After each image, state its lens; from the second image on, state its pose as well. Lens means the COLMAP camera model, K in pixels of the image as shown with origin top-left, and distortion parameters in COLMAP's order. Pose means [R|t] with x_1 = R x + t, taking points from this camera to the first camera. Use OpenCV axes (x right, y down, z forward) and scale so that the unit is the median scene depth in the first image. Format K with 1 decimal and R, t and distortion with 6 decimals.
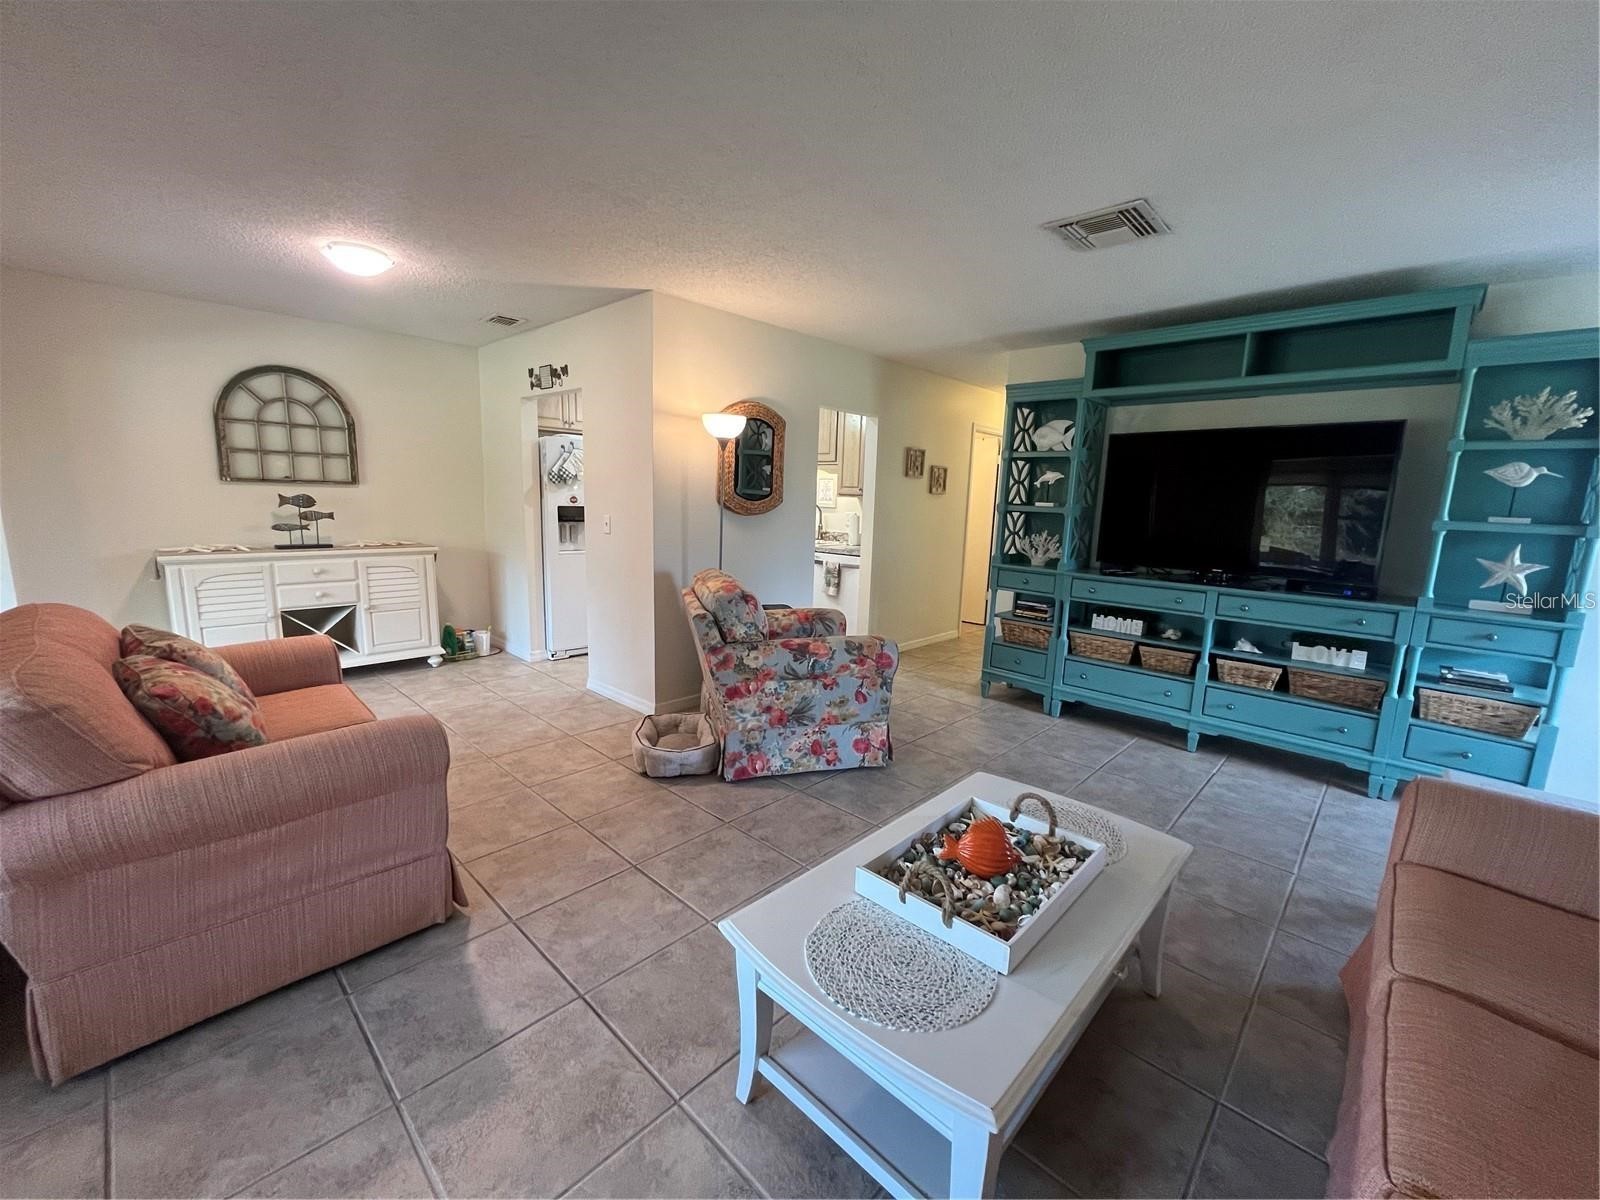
lens RADIAL K [[645.4, 0, 804.3], [0, 645.4, 605.6], [0, 0, 1]] dist [-0.001910, -0.000422]
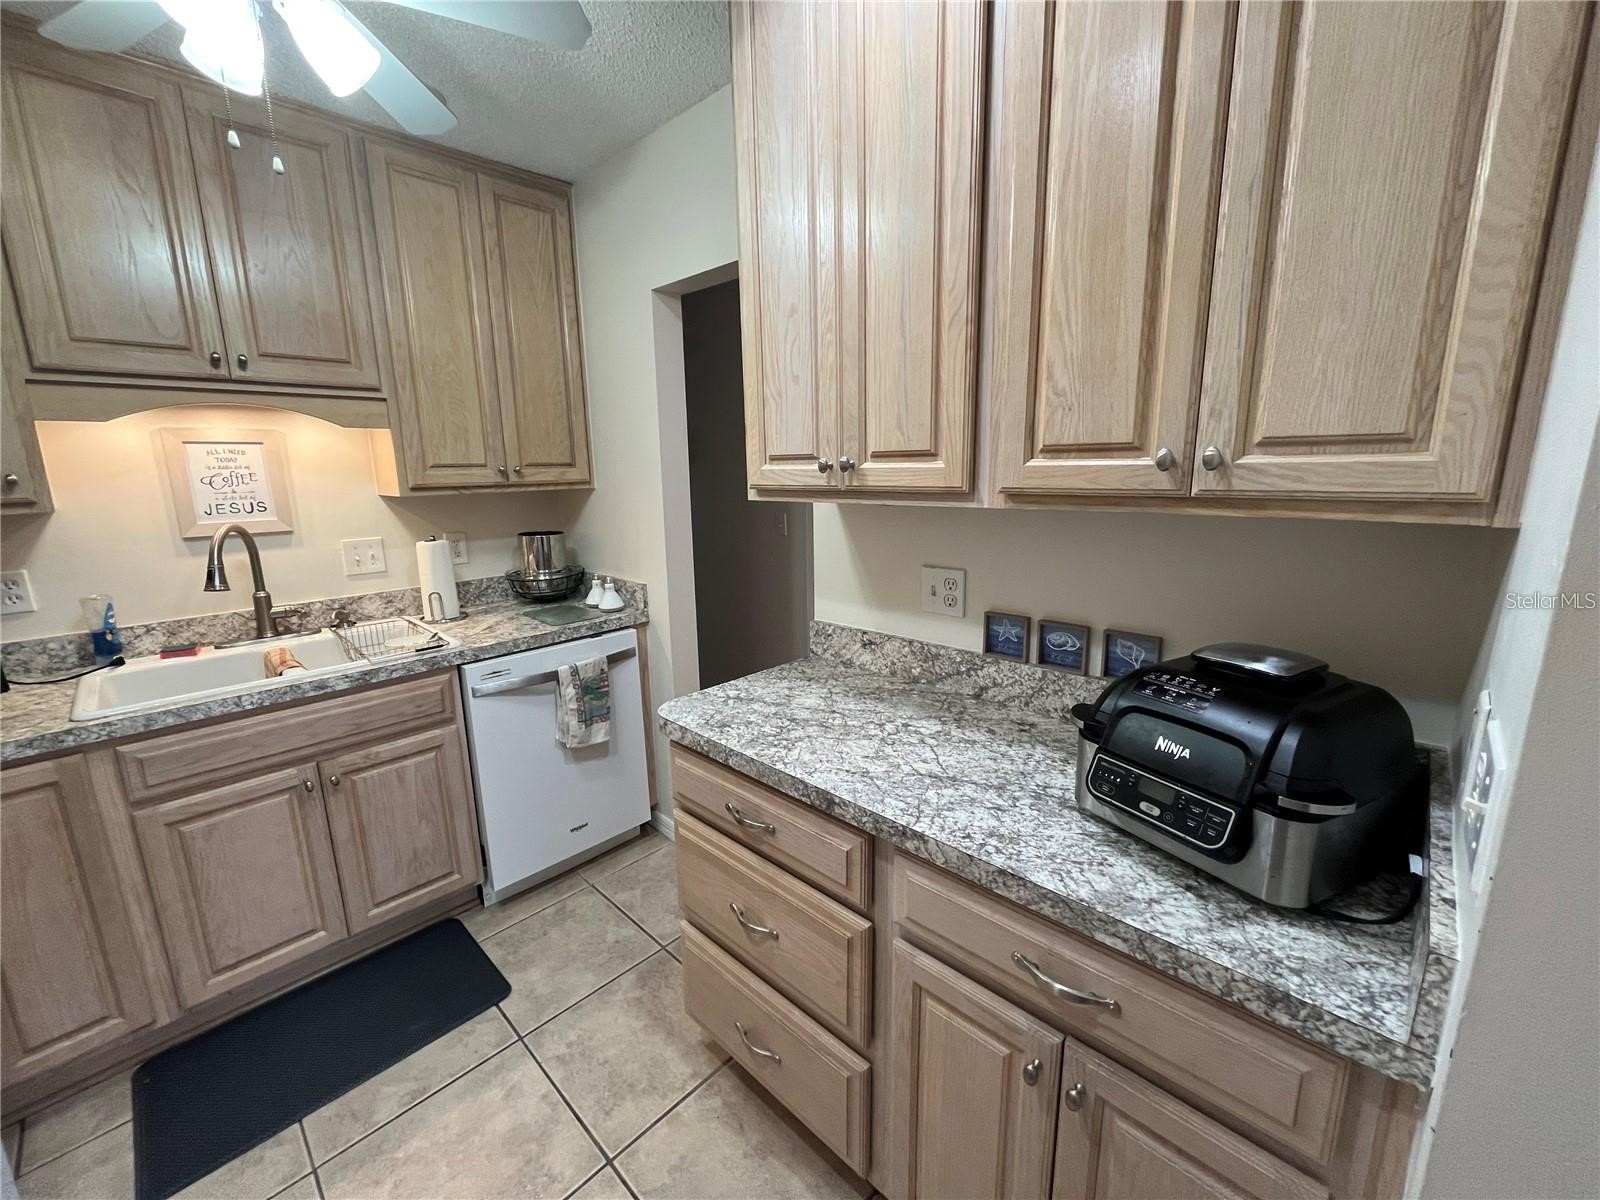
lens RADIAL K [[645.4, 0, 795.1], [0, 645.4, 595.8], [0, 0, 1]] dist [-0.001910, -0.000422]
pose [[0.012660, -0.231982, 0.972638, -0.559287], [0.186101, 0.956267, 0.225656, -0.297823], [-0.982449, 0.178152, 0.055278, 1.502411]]
